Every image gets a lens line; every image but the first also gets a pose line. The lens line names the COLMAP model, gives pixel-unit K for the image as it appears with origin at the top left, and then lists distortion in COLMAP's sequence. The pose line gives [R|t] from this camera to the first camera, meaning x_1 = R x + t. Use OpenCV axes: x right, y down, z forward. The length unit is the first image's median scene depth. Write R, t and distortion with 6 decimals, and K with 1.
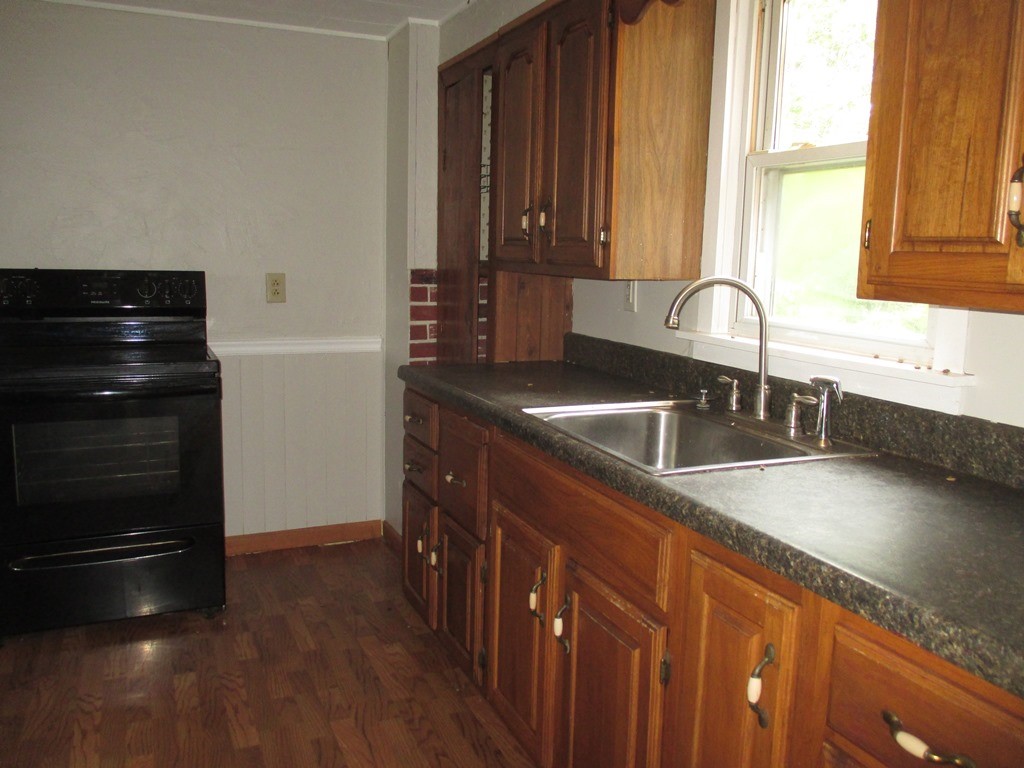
lens RADIAL K [[855.2, 0, 514.1], [0, 855.2, 374.7], [0, 0, 1]] dist [-0.027832, 0.008477]
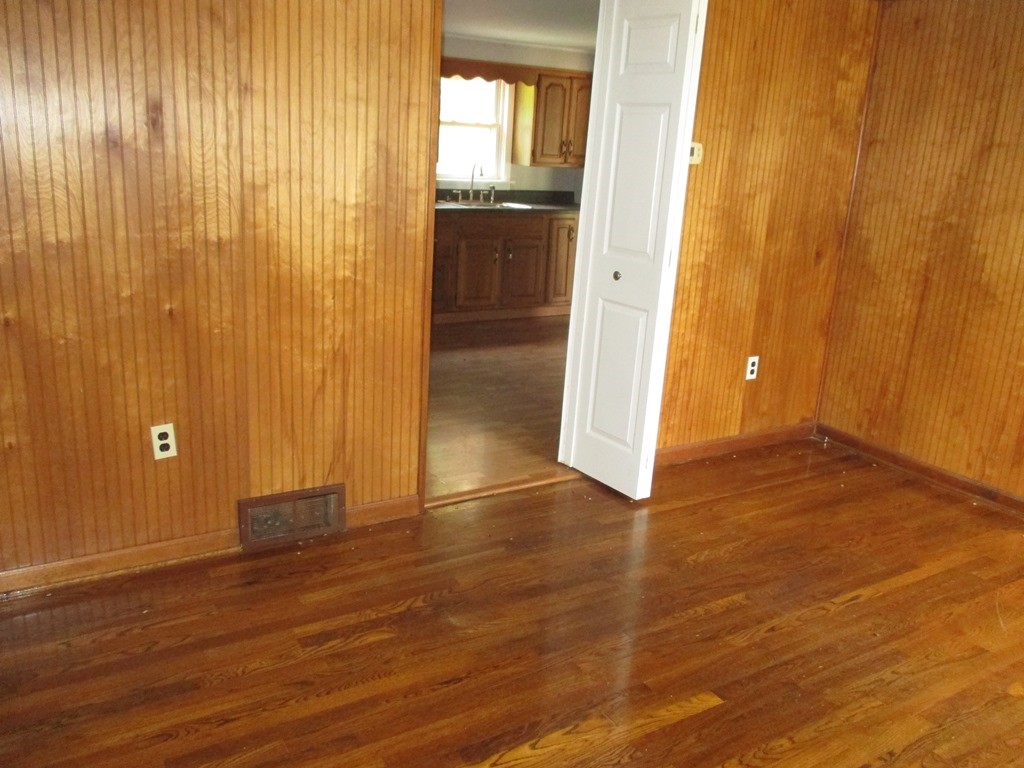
lens RADIAL K [[855.2, 0, 516.4], [0, 855.2, 383.8], [0, 0, 1]] dist [-0.027832, 0.008477]
pose [[-0.141805, -0.300927, 0.943045, -3.096959], [0.081333, 0.945909, 0.314071, -0.307375], [-0.986548, 0.121237, -0.109659, 1.200430]]
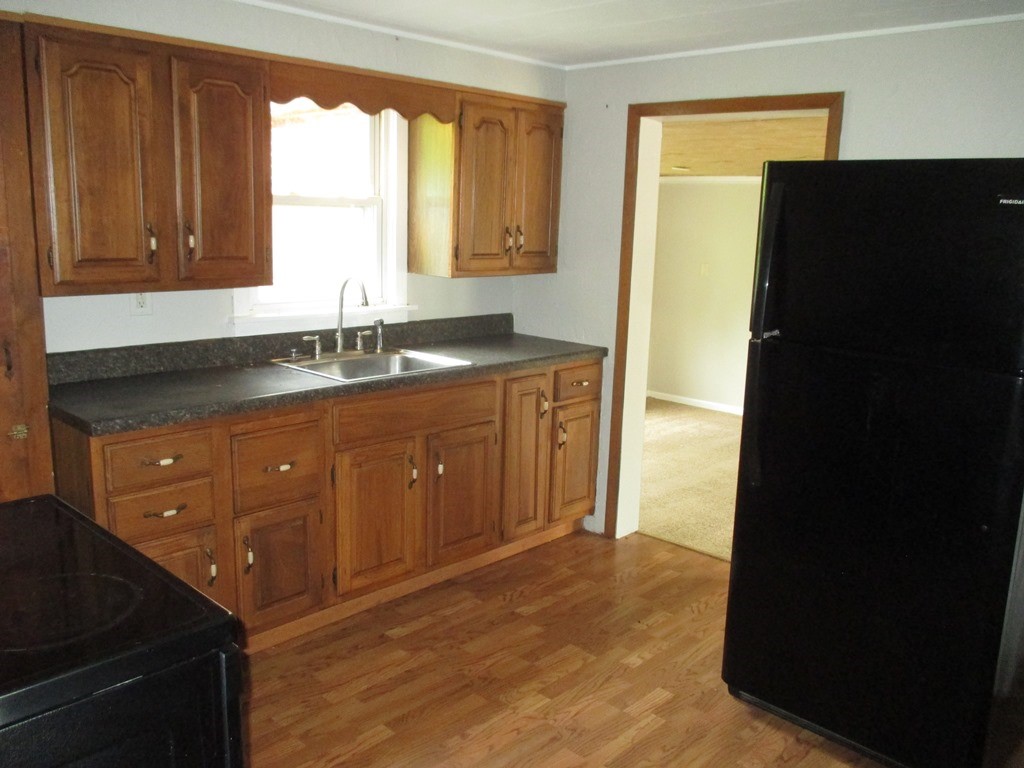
lens RADIAL K [[855.2, 0, 514.4], [0, 855.2, 381.6], [0, 0, 1]] dist [-0.027832, 0.008477]
pose [[-0.384016, -0.209633, 0.899214, -1.349144], [0.092407, 0.960270, 0.263330, -0.300051], [-0.918691, 0.184216, -0.349387, 1.199957]]
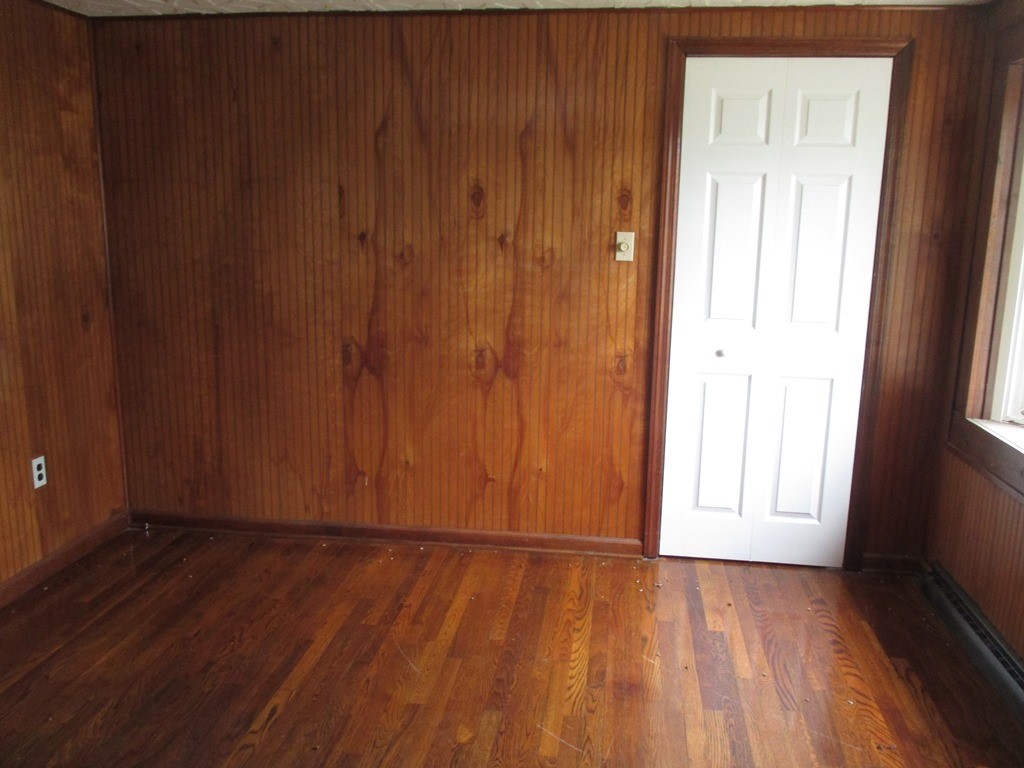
lens RADIAL K [[855.2, 0, 512.7], [0, 855.2, 377.9], [0, 0, 1]] dist [-0.027832, 0.008477]
pose [[-0.853183, -0.132329, 0.504547, -2.423868], [0.045593, 0.944663, 0.324858, -0.288127], [-0.519615, 0.300168, -0.799937, 1.139832]]
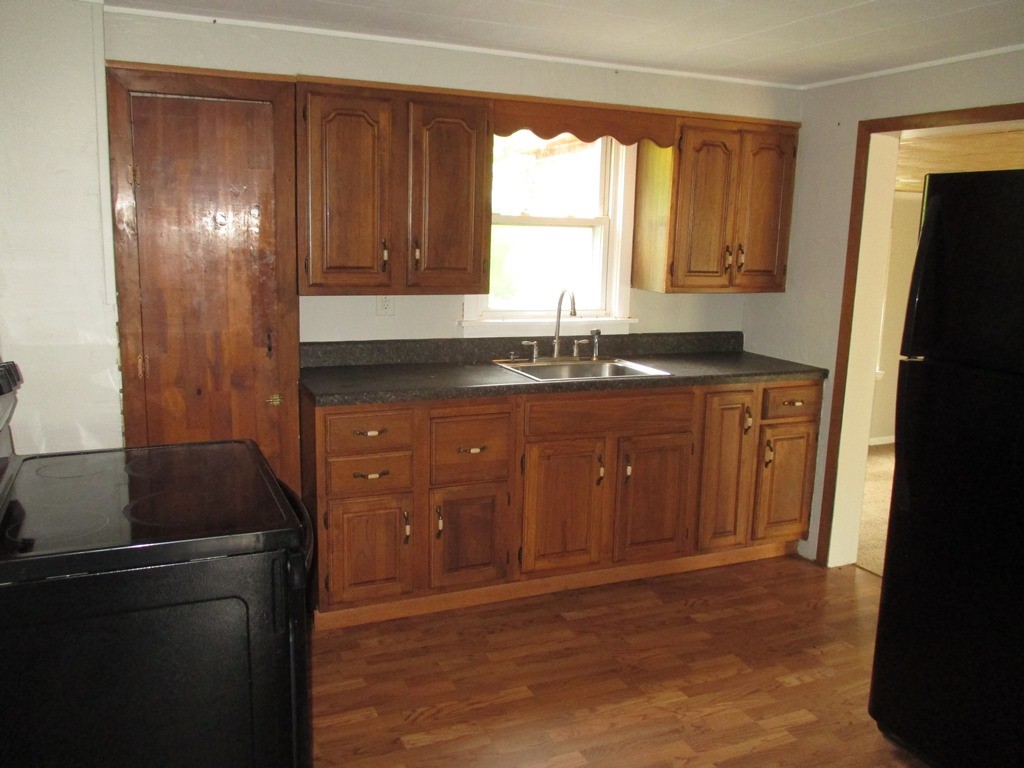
lens RADIAL K [[855.2, 0, 515.9], [0, 855.2, 381.5], [0, 0, 1]] dist [-0.027832, 0.008477]
pose [[-0.002322, -0.195897, 0.980622, -1.516388], [0.113615, 0.974223, 0.194888, -0.265854], [-0.993522, 0.111866, 0.019995, 0.978734]]
